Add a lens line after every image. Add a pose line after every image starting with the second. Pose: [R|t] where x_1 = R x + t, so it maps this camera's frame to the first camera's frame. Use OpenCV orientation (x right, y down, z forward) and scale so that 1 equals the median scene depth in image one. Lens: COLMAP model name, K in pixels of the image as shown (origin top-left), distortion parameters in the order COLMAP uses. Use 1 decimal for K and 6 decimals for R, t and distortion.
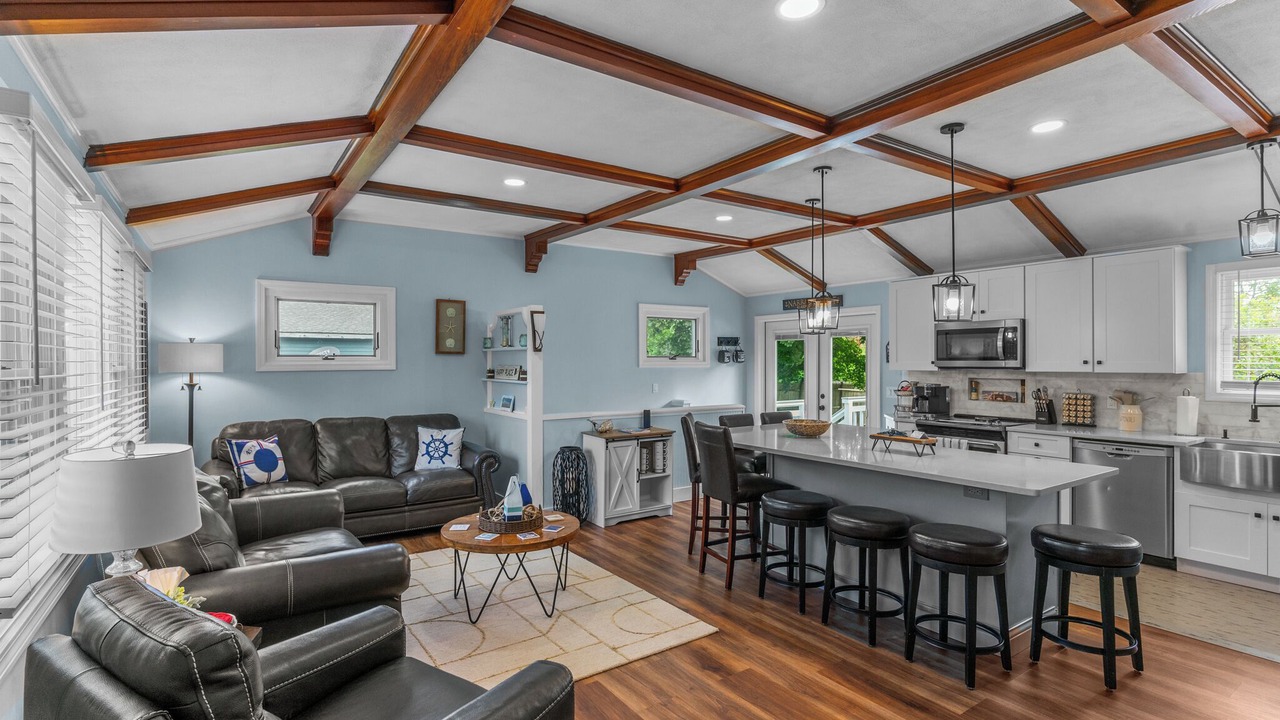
lens RADIAL K [[615.2, 0, 636.1], [0, 615.2, 360.4], [0, 0, 1]] dist [0.002964, 0.000632]
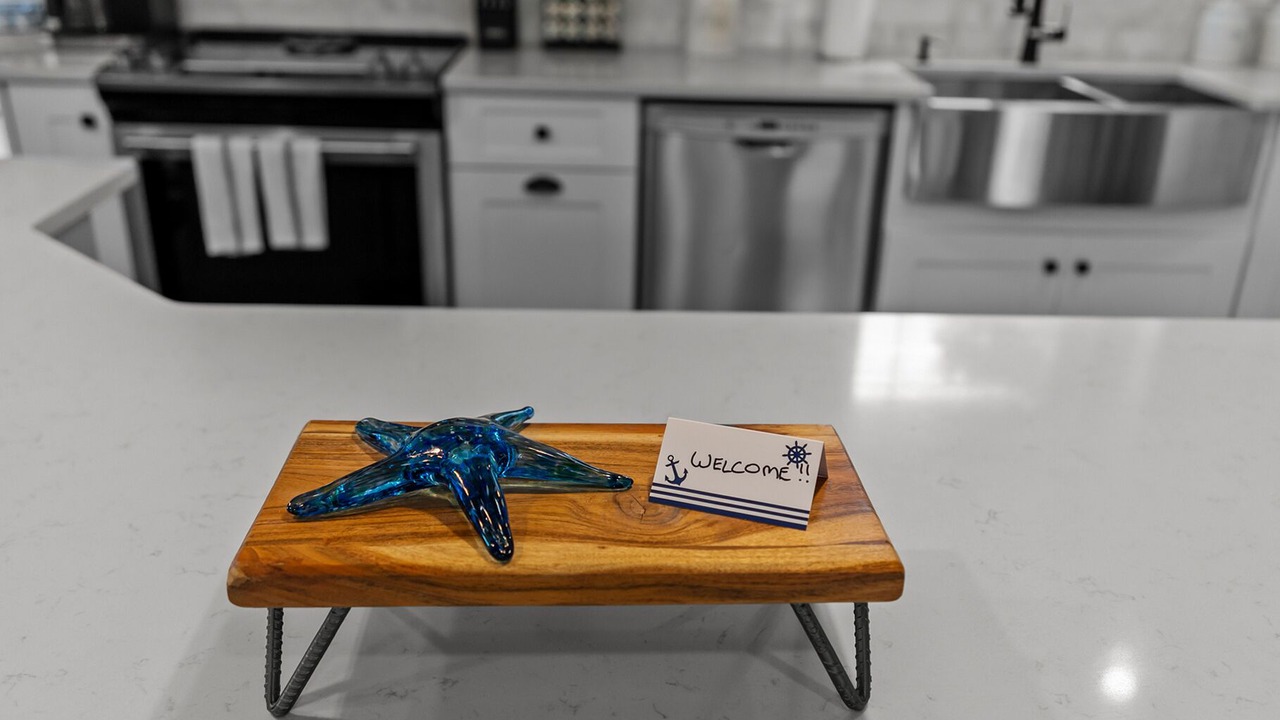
lens RADIAL K [[1009.2, 0, 617.1], [0, 1009.2, 377.7], [0, 0, 1]] dist [0.005651, 0.000481]
pose [[0.545899, -0.335356, 0.767809, 0.257718], [-0.026900, 0.908916, 0.416112, 0.041464], [-0.837419, -0.247809, 0.487155, 0.689934]]
